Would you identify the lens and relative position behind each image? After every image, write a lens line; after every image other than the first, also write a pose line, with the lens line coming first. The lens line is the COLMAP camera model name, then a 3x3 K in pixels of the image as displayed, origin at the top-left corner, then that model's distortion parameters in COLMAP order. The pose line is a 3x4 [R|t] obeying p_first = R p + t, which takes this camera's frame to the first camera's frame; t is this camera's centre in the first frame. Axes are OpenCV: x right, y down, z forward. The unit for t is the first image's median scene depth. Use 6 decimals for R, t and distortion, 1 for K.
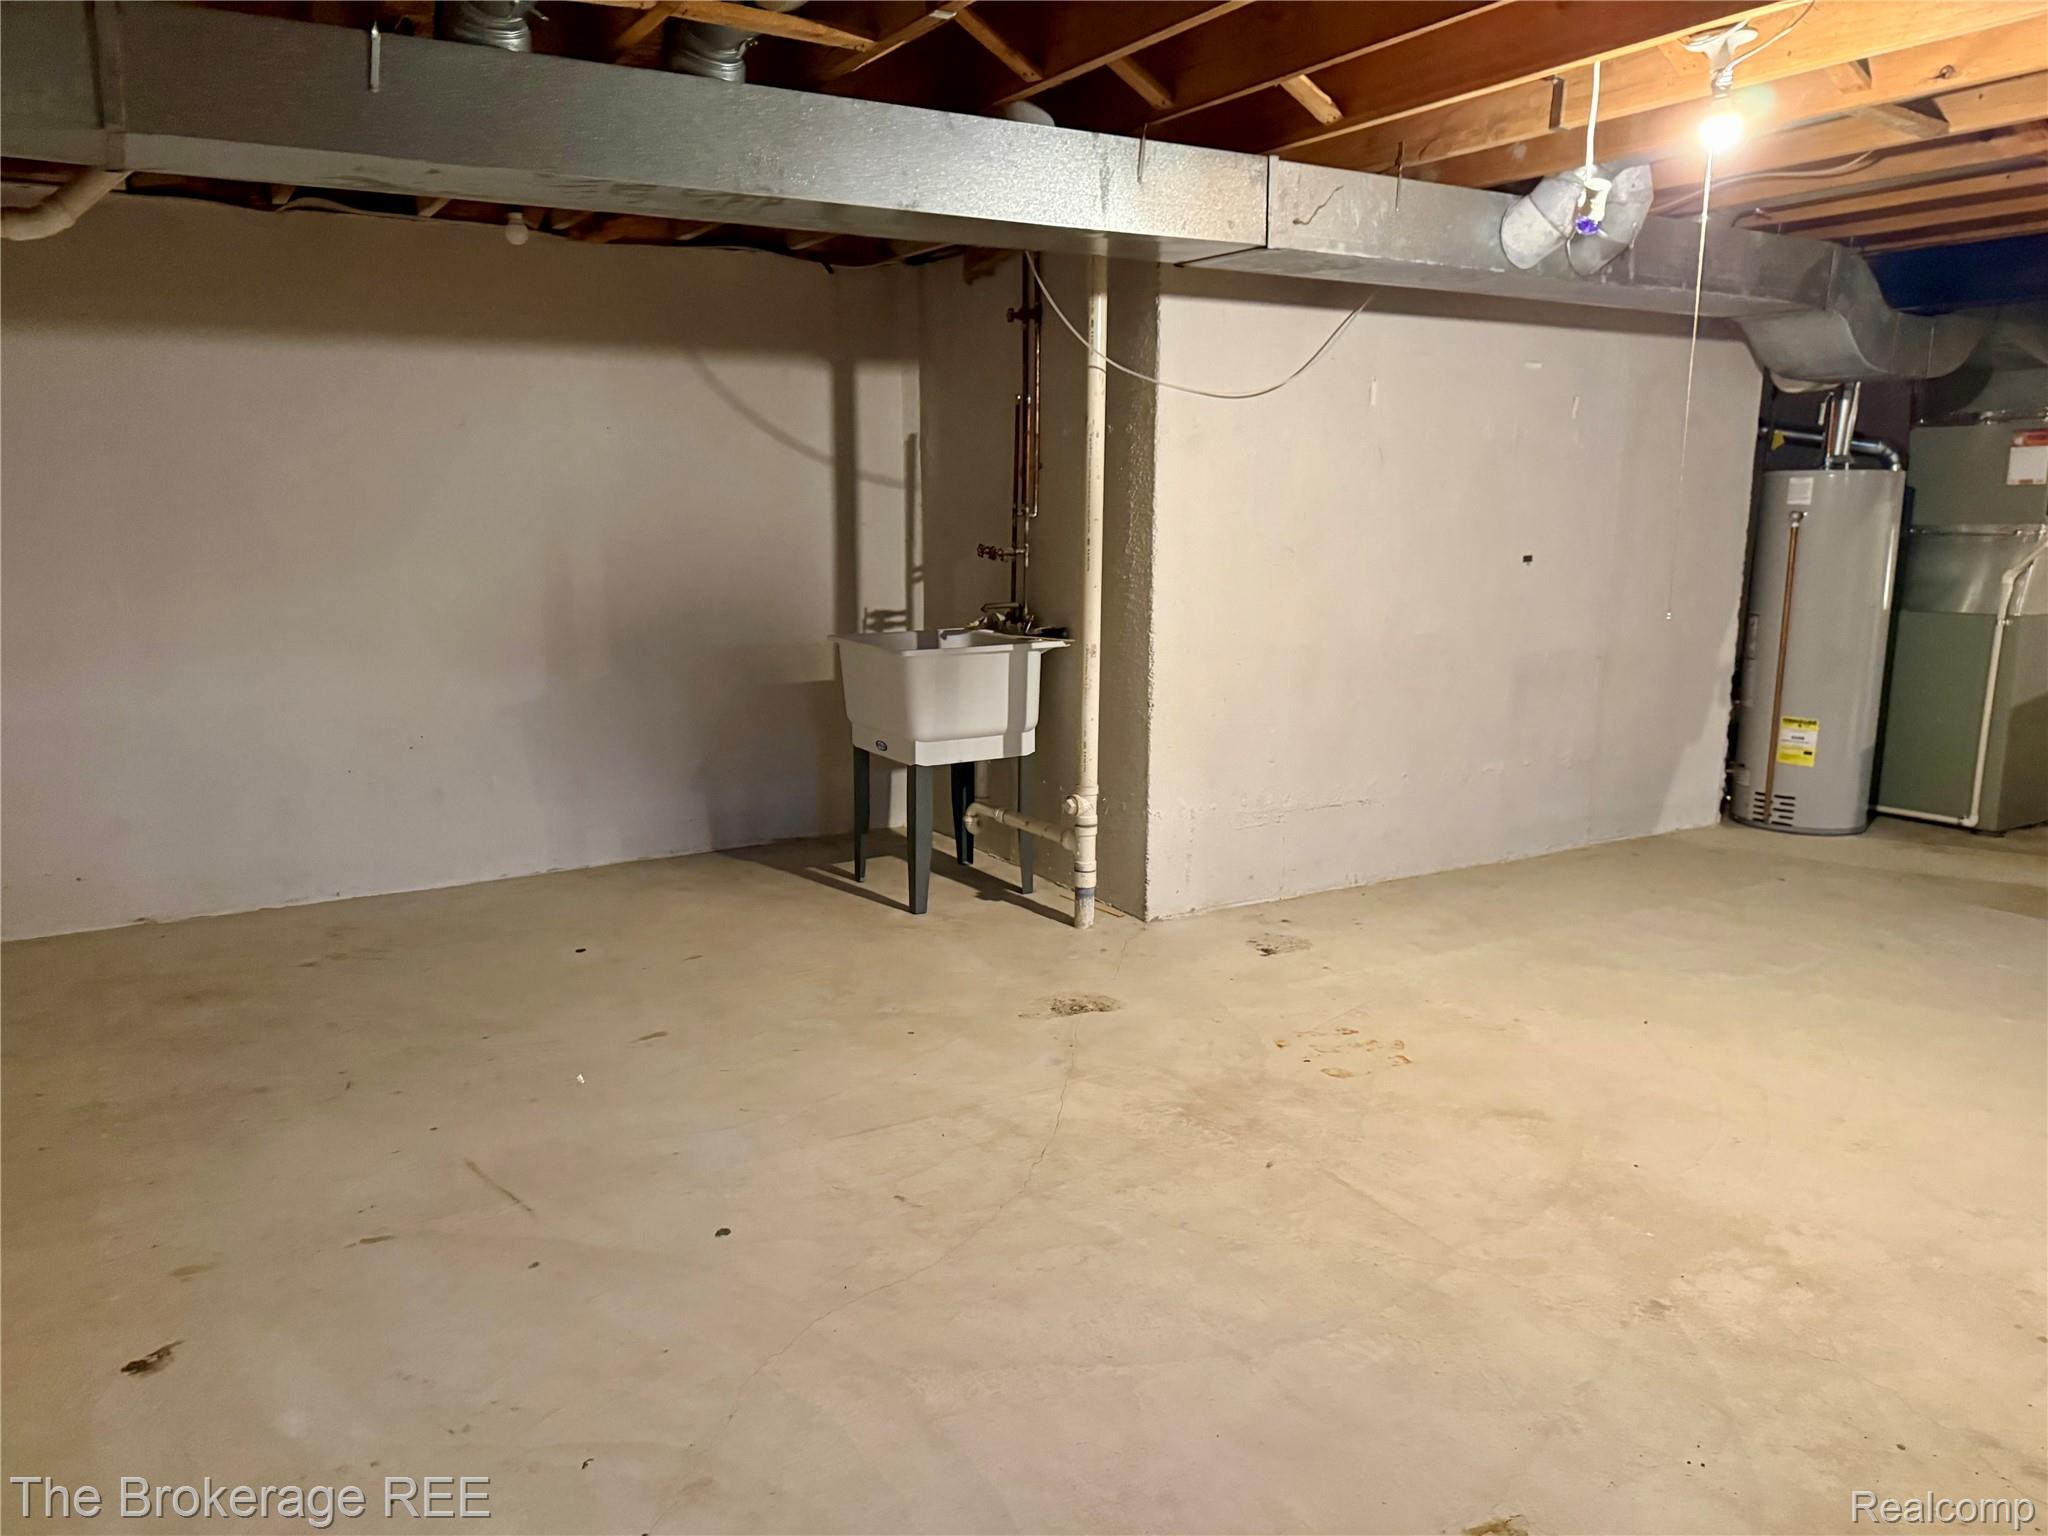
lens RADIAL K [[1463.6, 0, 904.2], [0, 1463.6, 779.8], [0, 0, 1]] dist [0.024337, -0.050112]
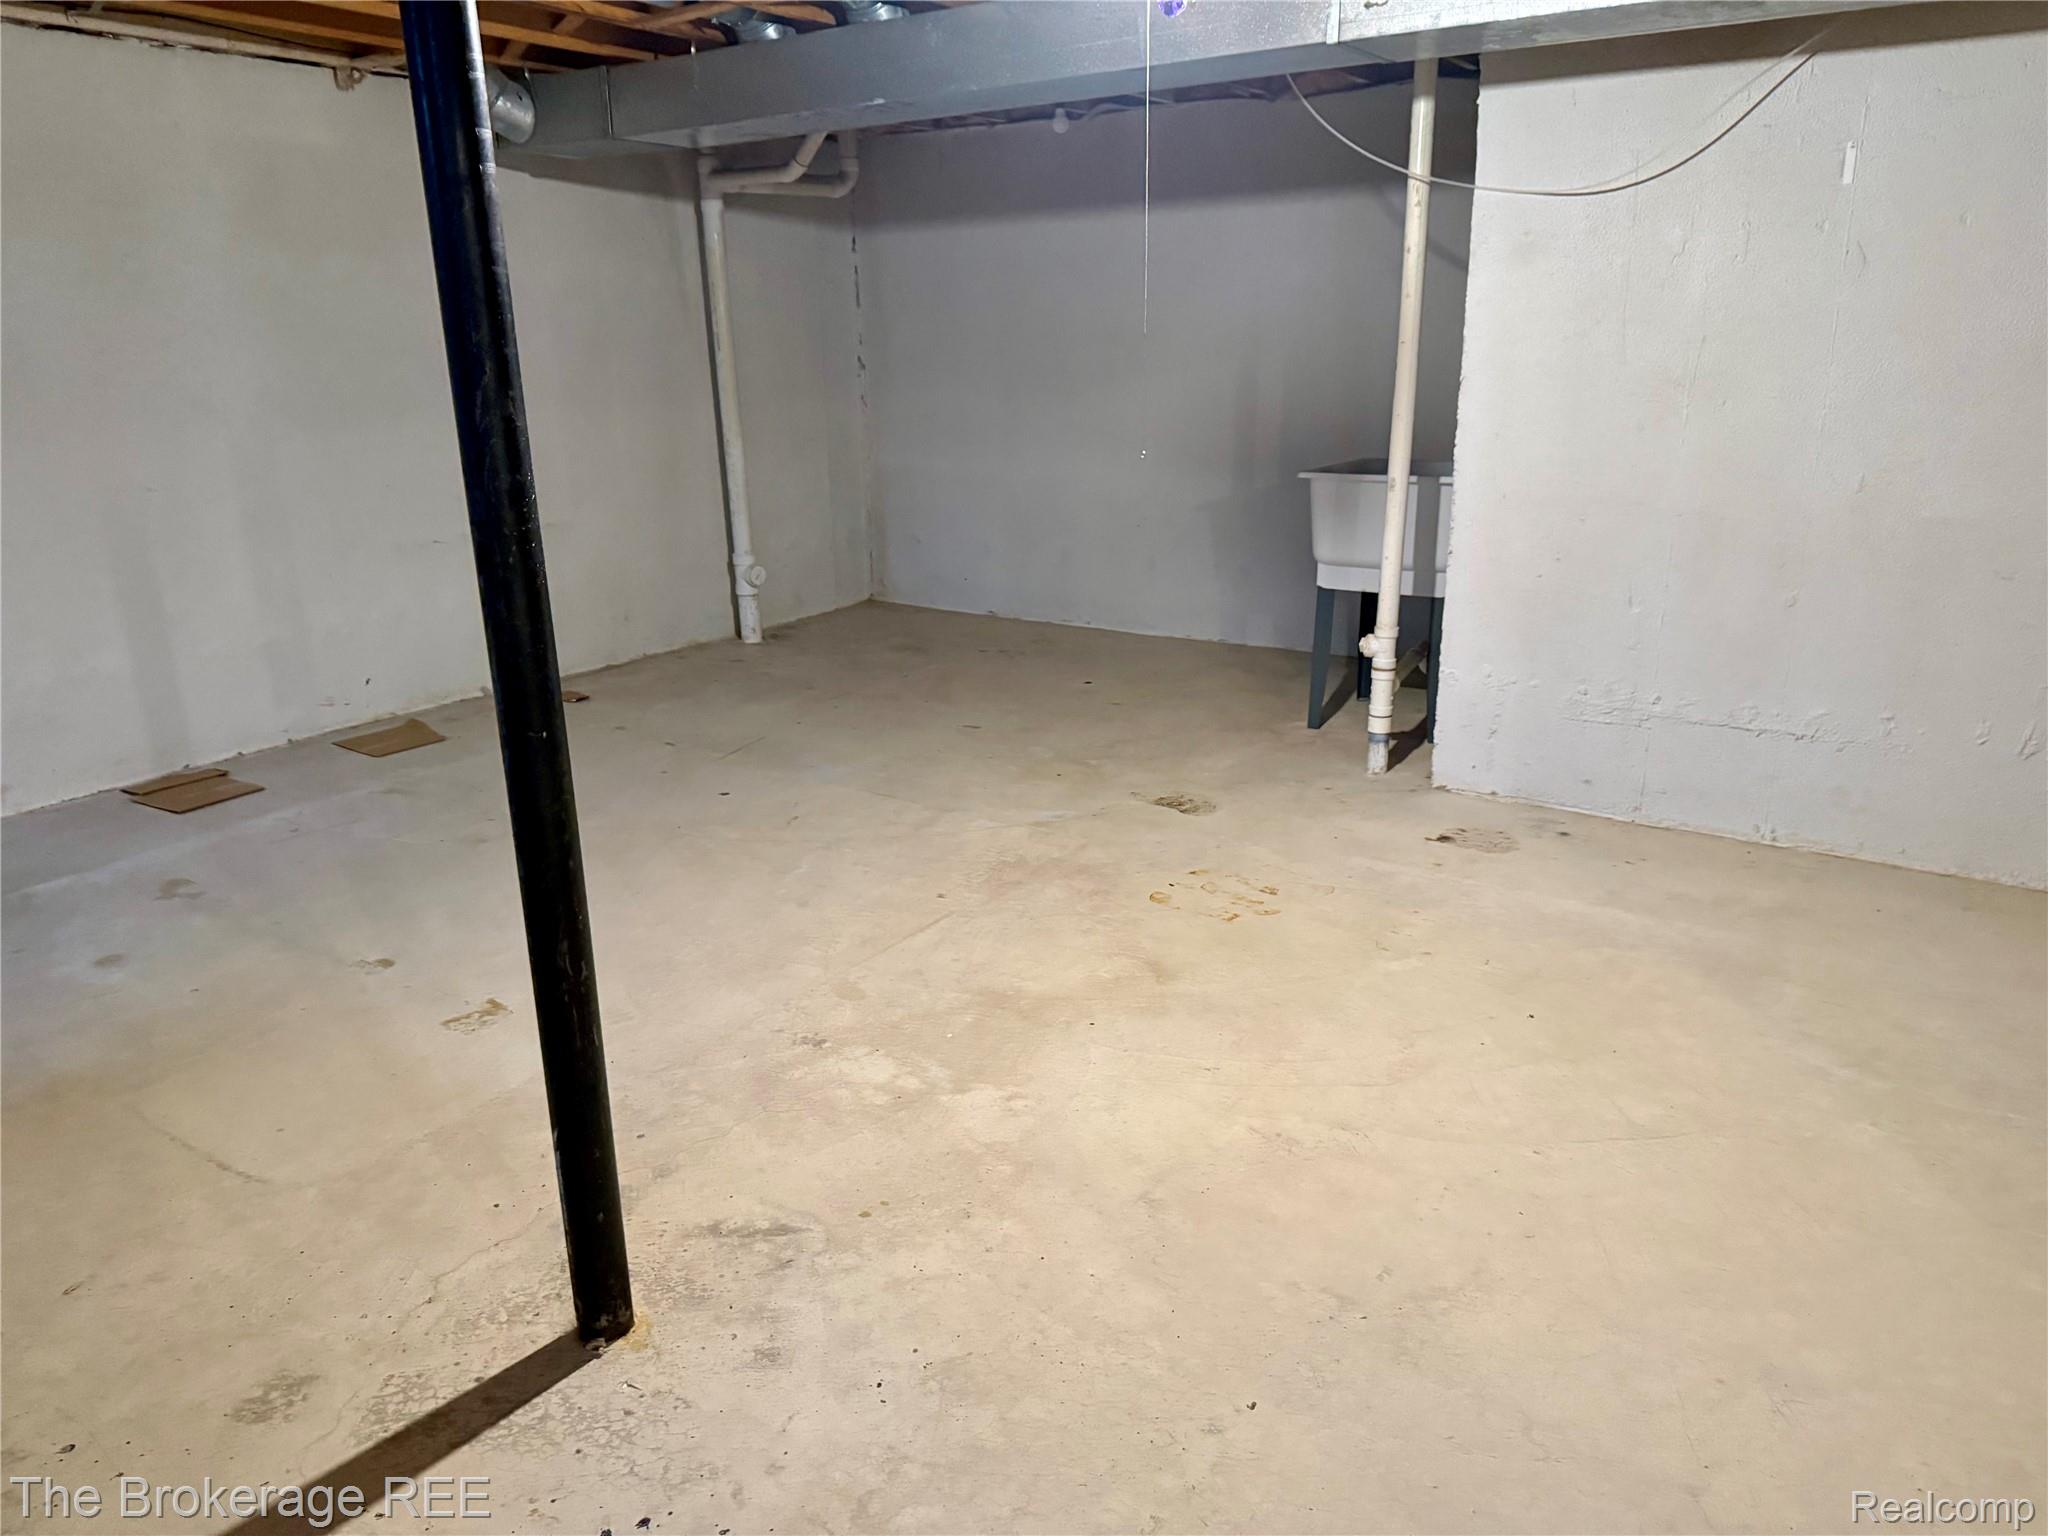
lens RADIAL K [[1463.6, 0, 1026.8], [0, 1463.6, 761.6], [0, 0, 1]] dist [0.024337, -0.050112]
pose [[0.423031, 0.246070, -0.872063, 0.955947], [-0.163984, 0.967319, 0.193401, -0.062549], [0.891153, 0.061190, 0.449558, 0.387407]]
